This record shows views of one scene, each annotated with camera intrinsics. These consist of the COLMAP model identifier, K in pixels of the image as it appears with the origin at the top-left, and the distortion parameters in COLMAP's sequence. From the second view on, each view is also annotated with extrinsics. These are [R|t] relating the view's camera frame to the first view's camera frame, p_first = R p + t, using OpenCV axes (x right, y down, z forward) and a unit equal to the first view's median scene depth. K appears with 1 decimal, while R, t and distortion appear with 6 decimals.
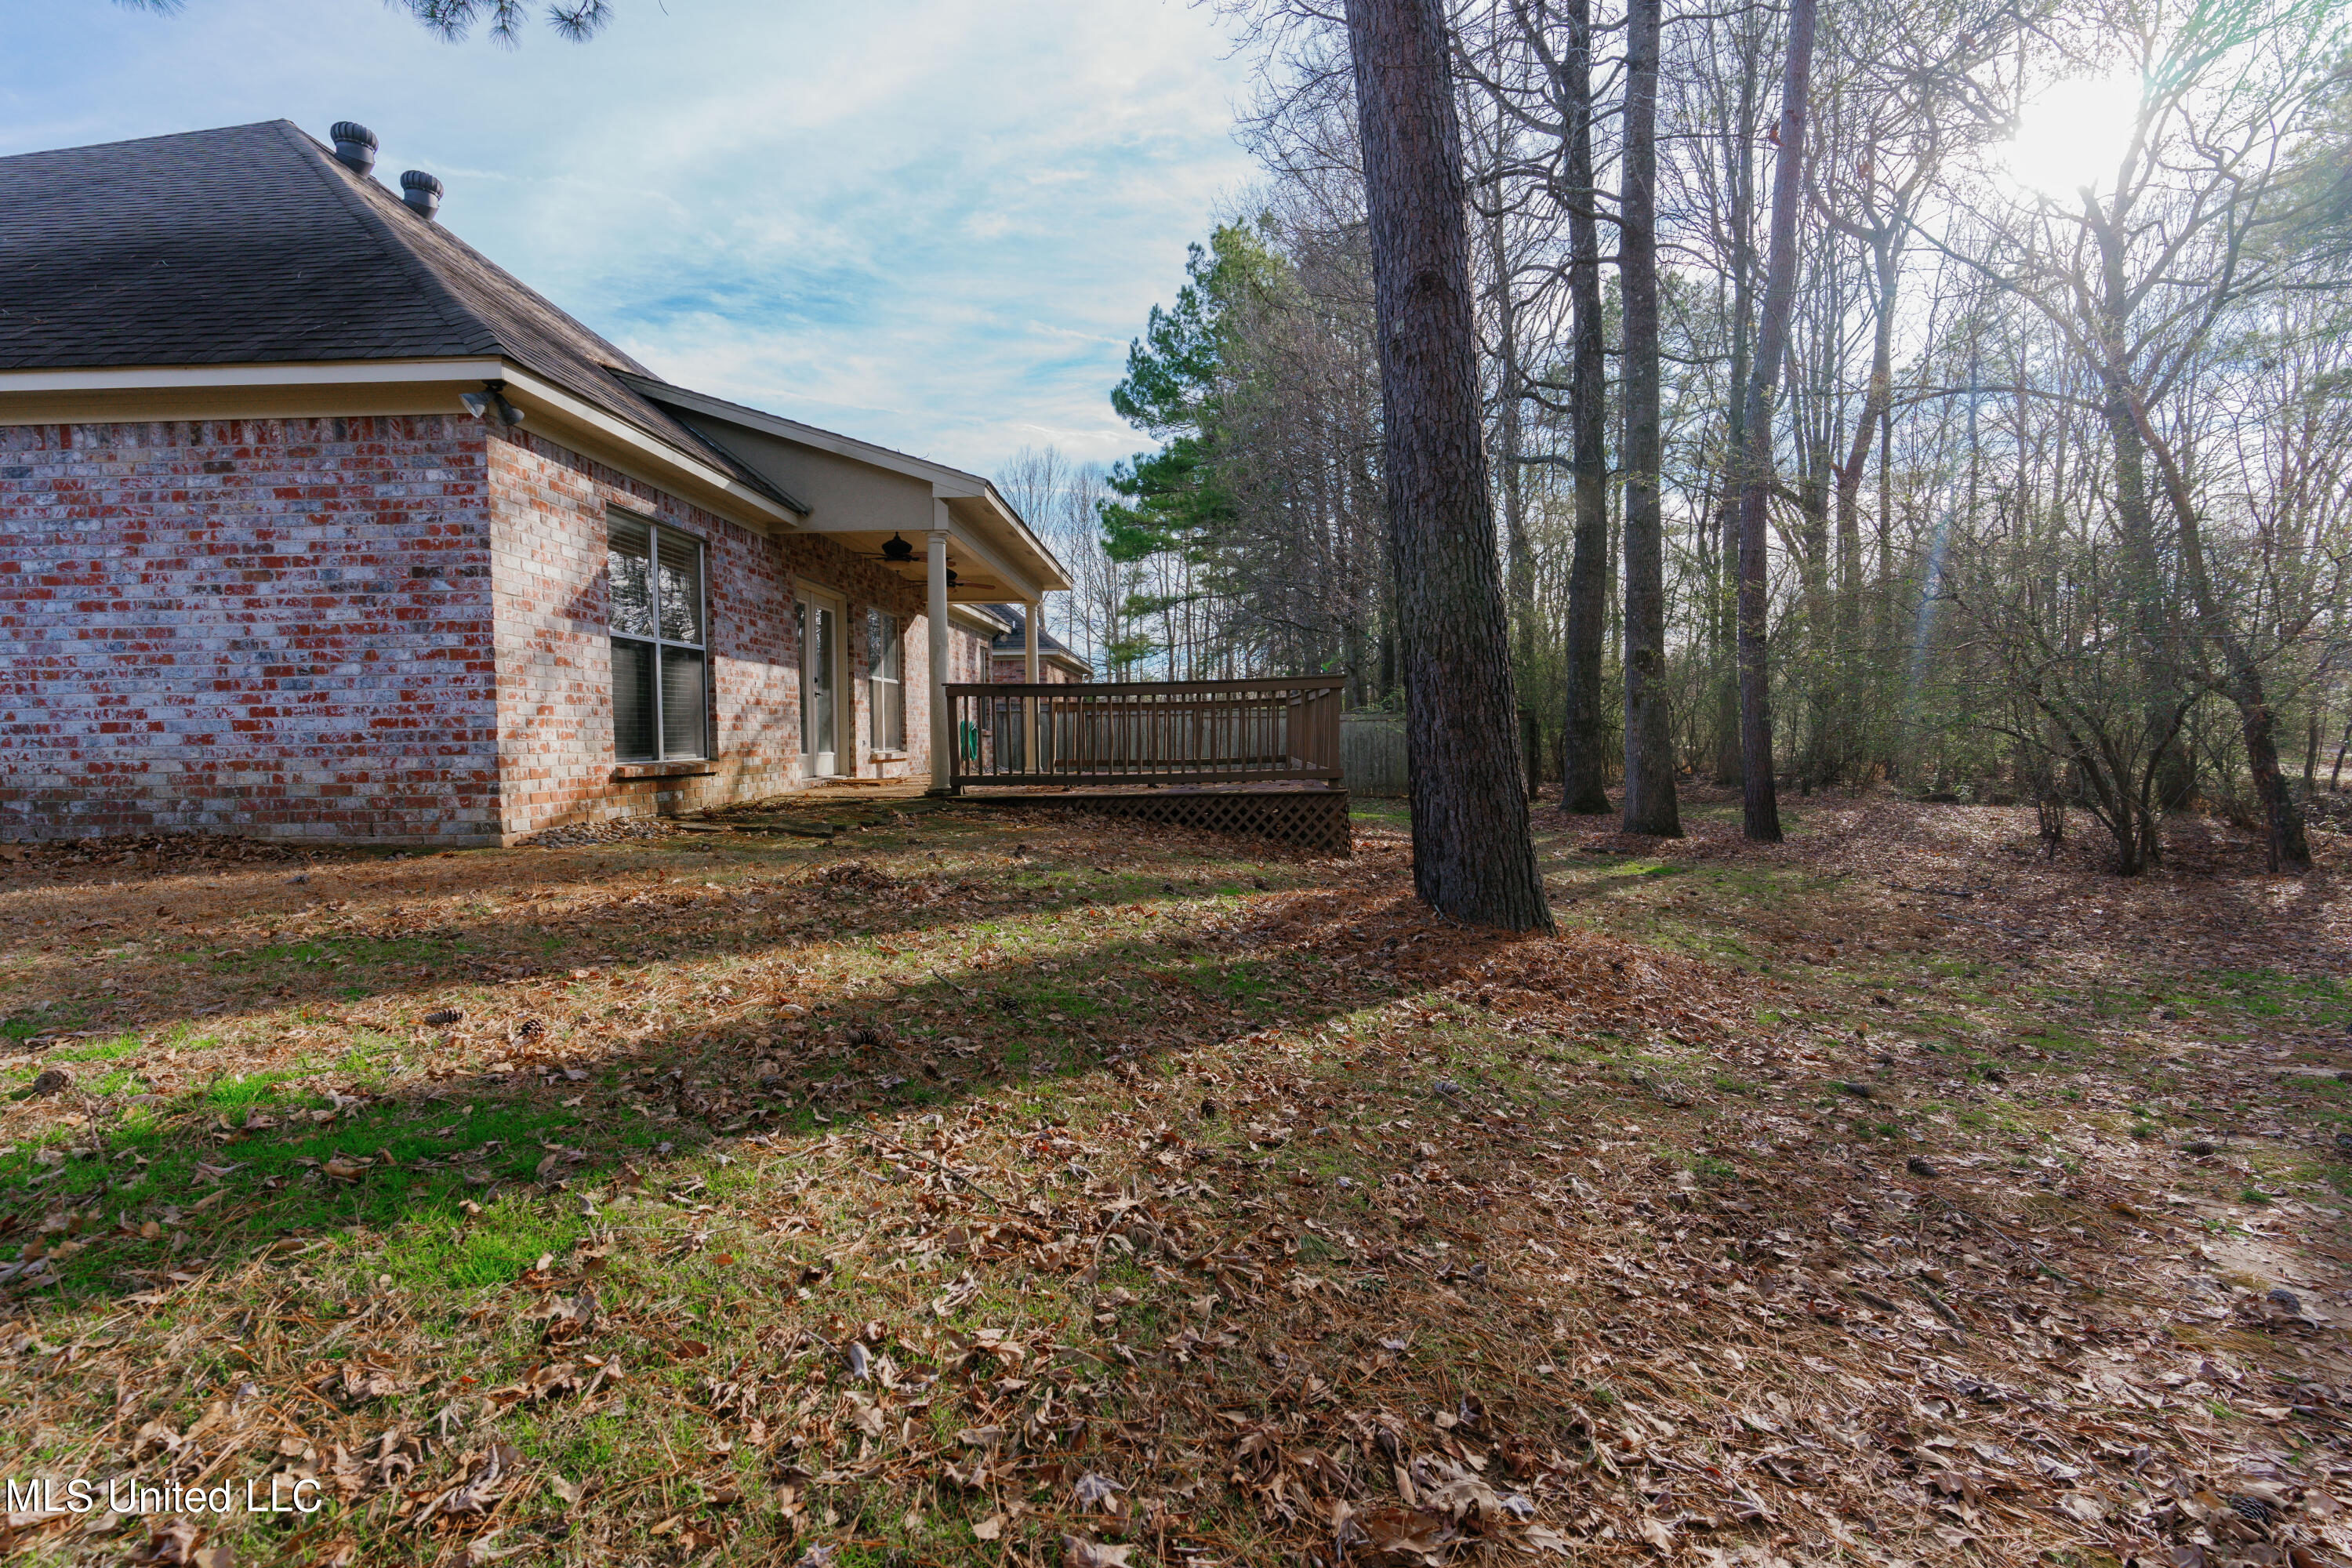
lens RADIAL K [[1135.9, 0, 1176.0], [0, 1135.9, 784.0], [0, 0, 1]] dist [0.000957, -0.000264]
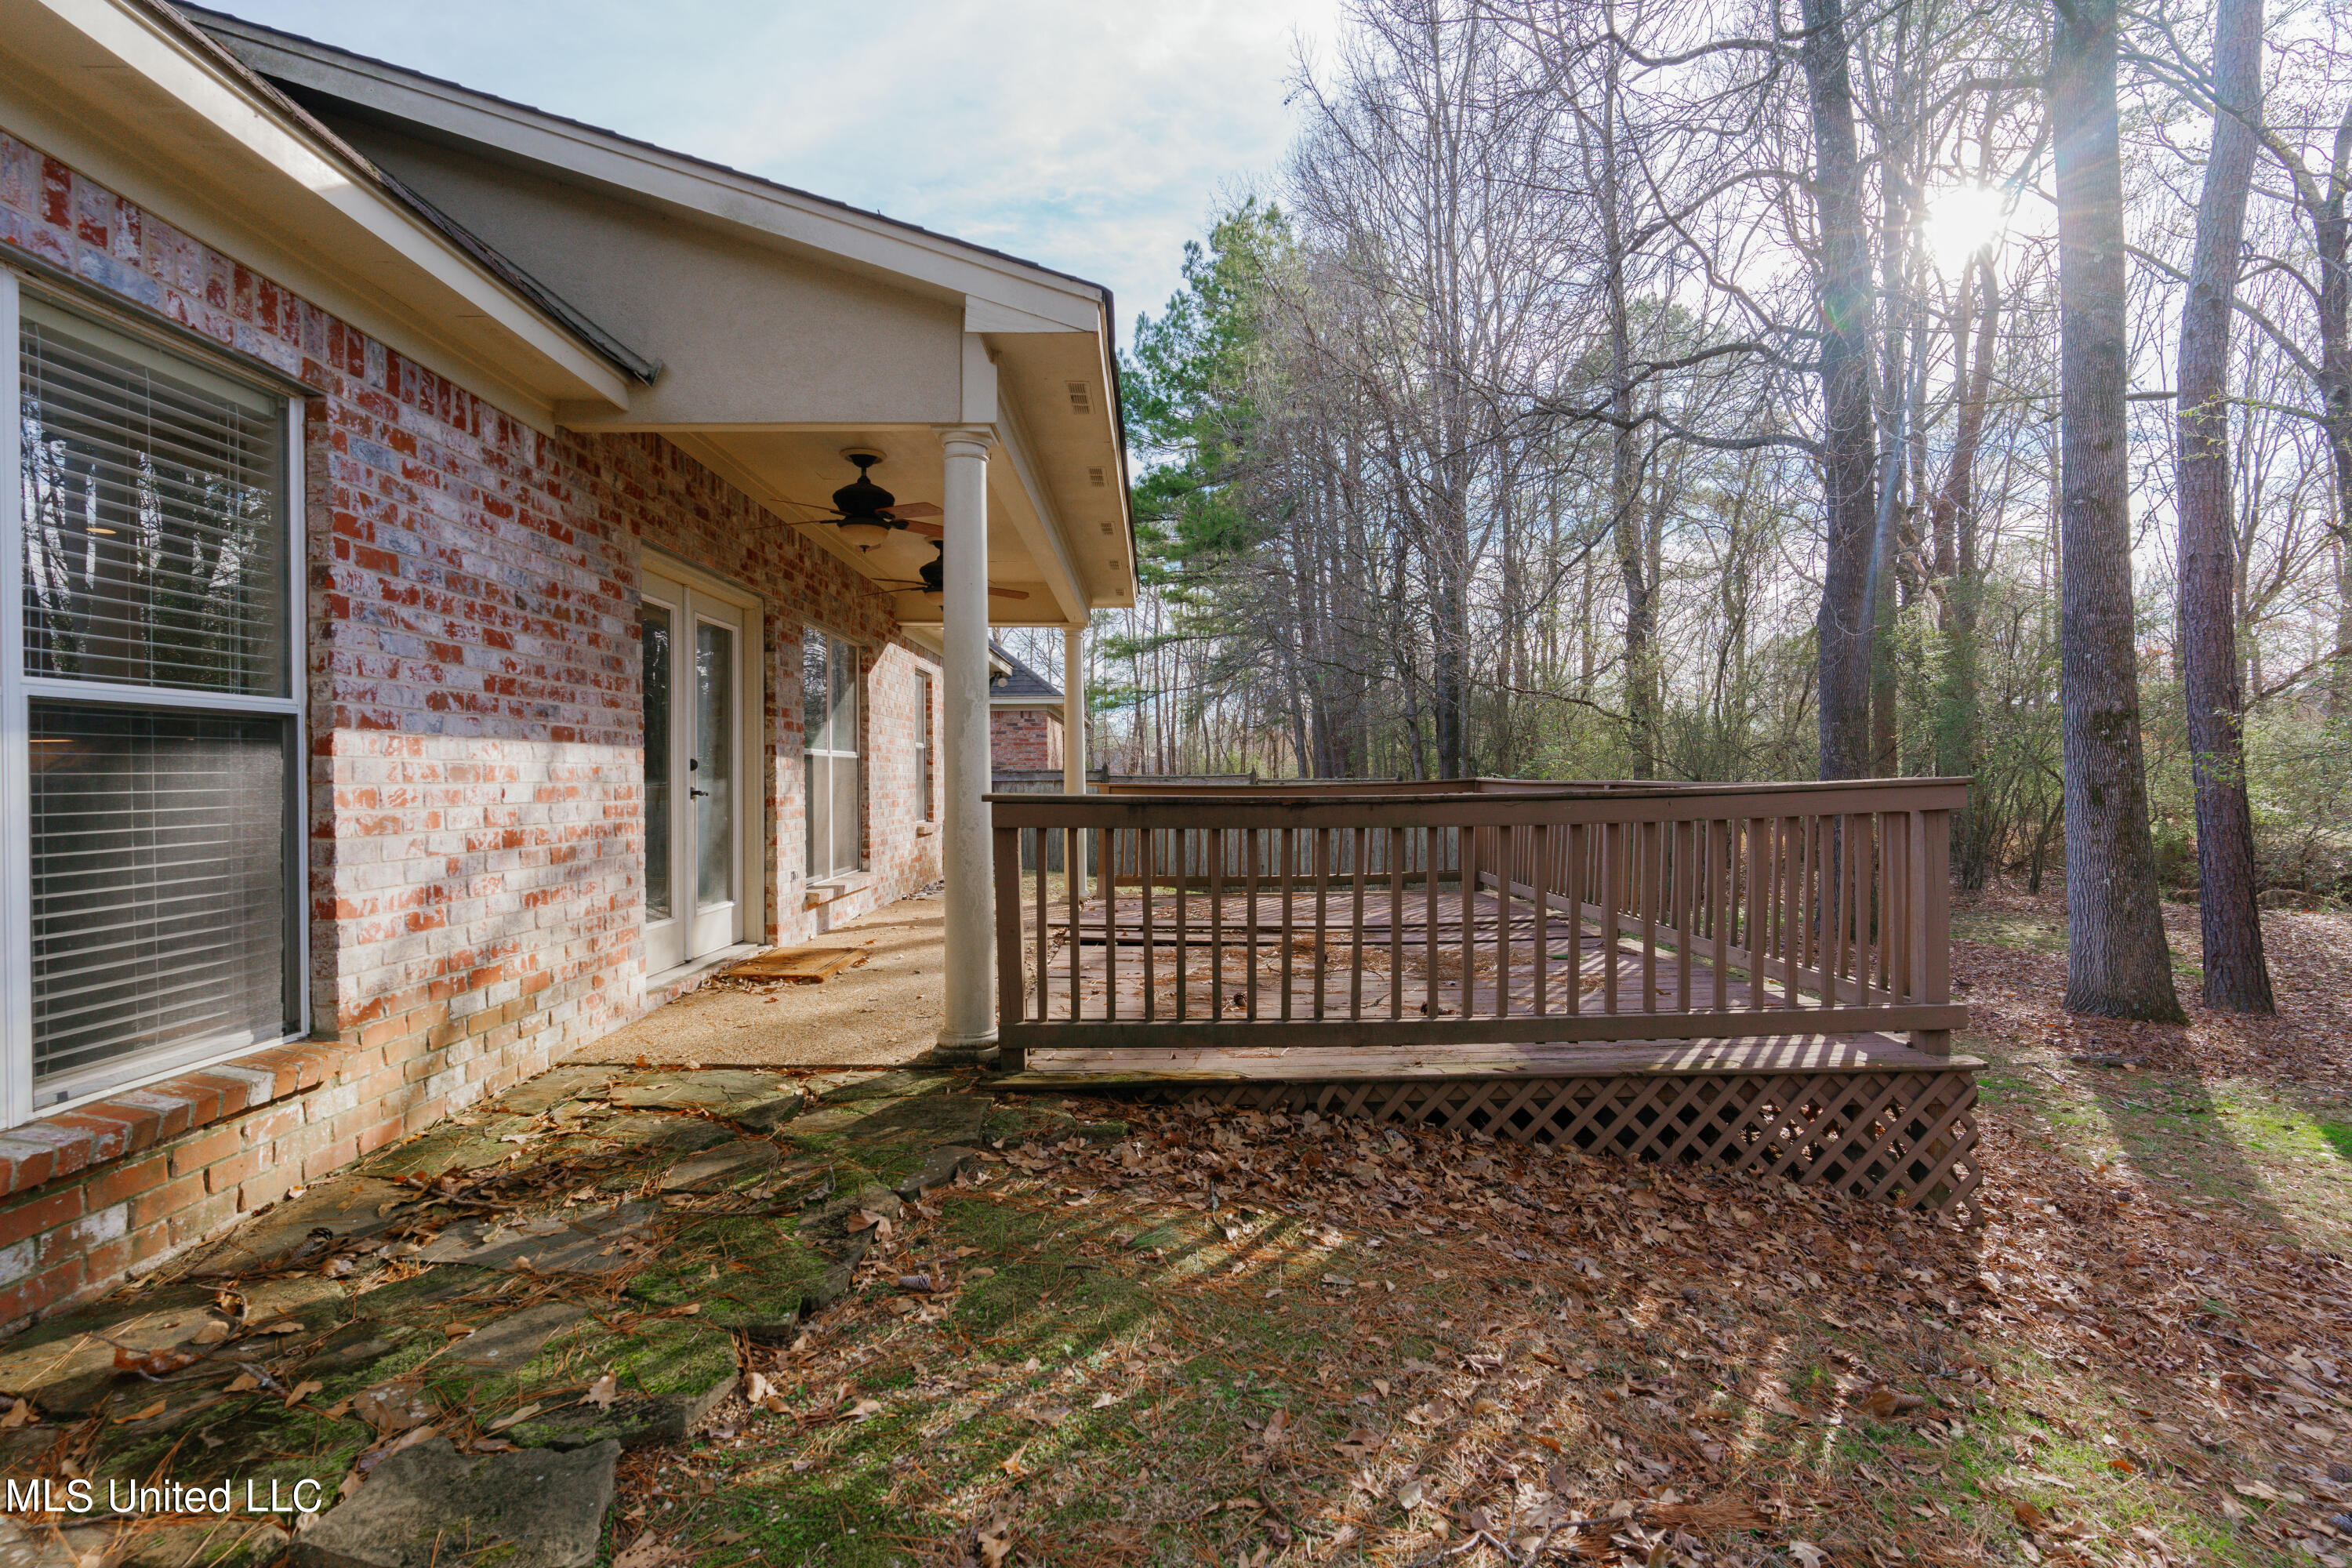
lens RADIAL K [[1128.9, 0, 1178.4], [0, 1128.9, 779.1], [0, 0, 1]] dist [-0.000272, 0.000482]
pose [[0.998848, 0.002458, 0.047926, -0.126901], [-0.000420, 0.999097, -0.042490, -0.062717], [-0.047987, 0.042421, 0.997947, 0.488264]]
